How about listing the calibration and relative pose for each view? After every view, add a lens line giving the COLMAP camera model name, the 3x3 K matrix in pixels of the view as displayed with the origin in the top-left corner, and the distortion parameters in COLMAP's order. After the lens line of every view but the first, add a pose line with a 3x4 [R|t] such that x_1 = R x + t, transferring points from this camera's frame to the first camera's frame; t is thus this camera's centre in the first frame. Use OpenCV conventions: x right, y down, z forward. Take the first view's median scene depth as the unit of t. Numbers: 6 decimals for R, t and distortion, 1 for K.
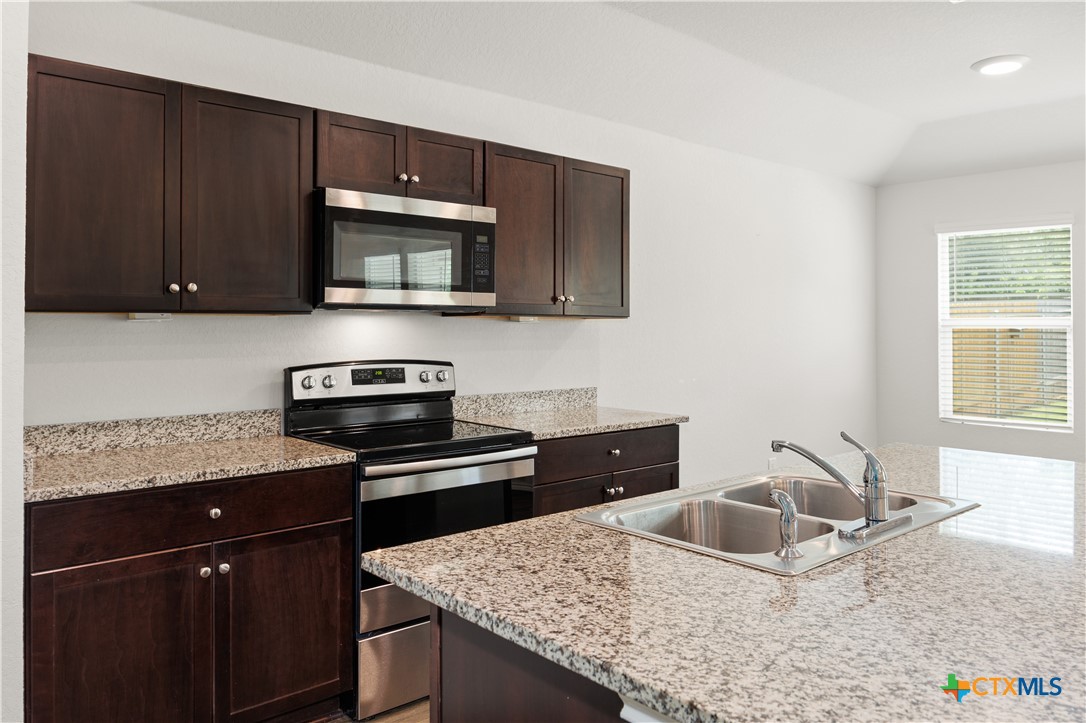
lens RADIAL K [[777.4, 0, 543.2], [0, 777.4, 323.2], [0, 0, 1]] dist [-0.008631, -0.004235]
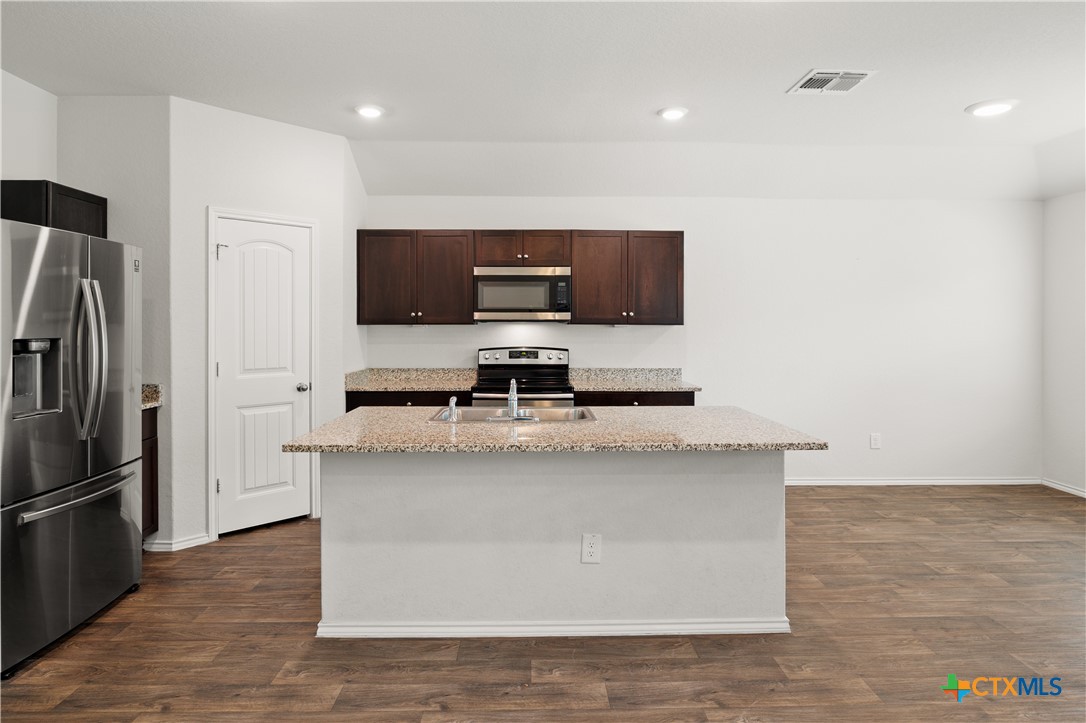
lens RADIAL K [[624.3, 0, 538.6], [0, 624.3, 327.2], [0, 0, 1]] dist [-0.011479, 0.001052]
pose [[0.764252, 0.002817, -0.644912, 0.879571], [0.002774, 0.999967, 0.007655, -0.015441], [0.644912, -0.007639, 0.764218, -0.205028]]
